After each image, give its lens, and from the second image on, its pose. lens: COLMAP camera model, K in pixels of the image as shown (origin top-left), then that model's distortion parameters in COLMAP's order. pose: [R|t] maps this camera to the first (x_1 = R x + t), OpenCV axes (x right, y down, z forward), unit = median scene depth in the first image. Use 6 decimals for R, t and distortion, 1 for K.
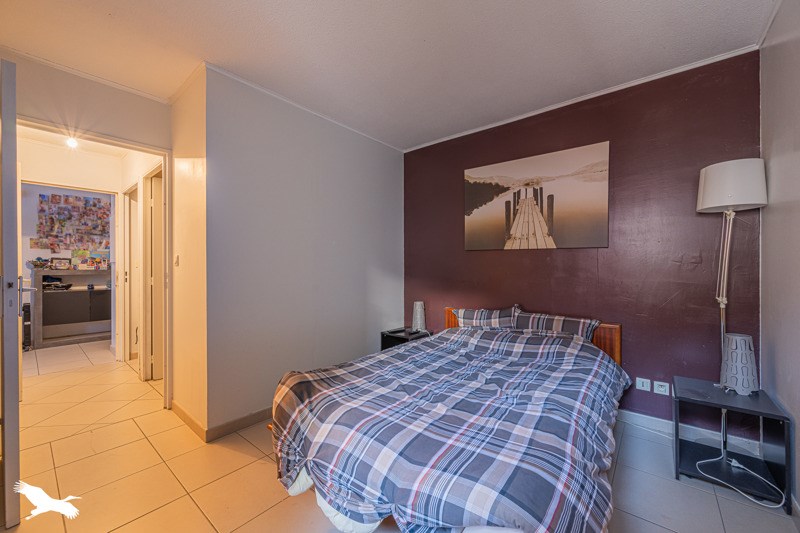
lens RADIAL K [[316.0, 0, 401.6], [0, 316.0, 264.6], [0, 0, 1]] dist [-0.002764, -0.000113]
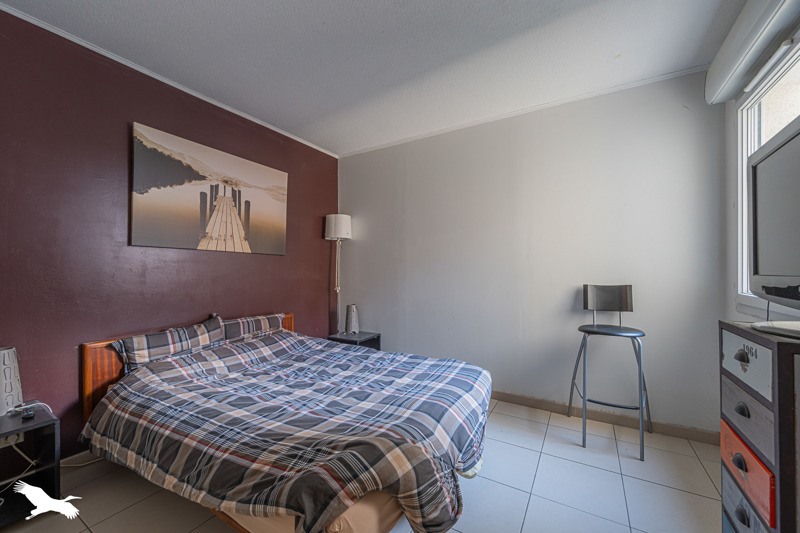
lens RADIAL K [[316.0, 0, 402.4], [0, 316.0, 269.2], [0, 0, 1]] dist [-0.002764, -0.000113]
pose [[-0.158576, 0.003308, 0.987341, -0.604315], [-0.002217, 0.999991, -0.003706, 0.005159], [-0.987344, -0.002777, -0.158567, 0.640565]]
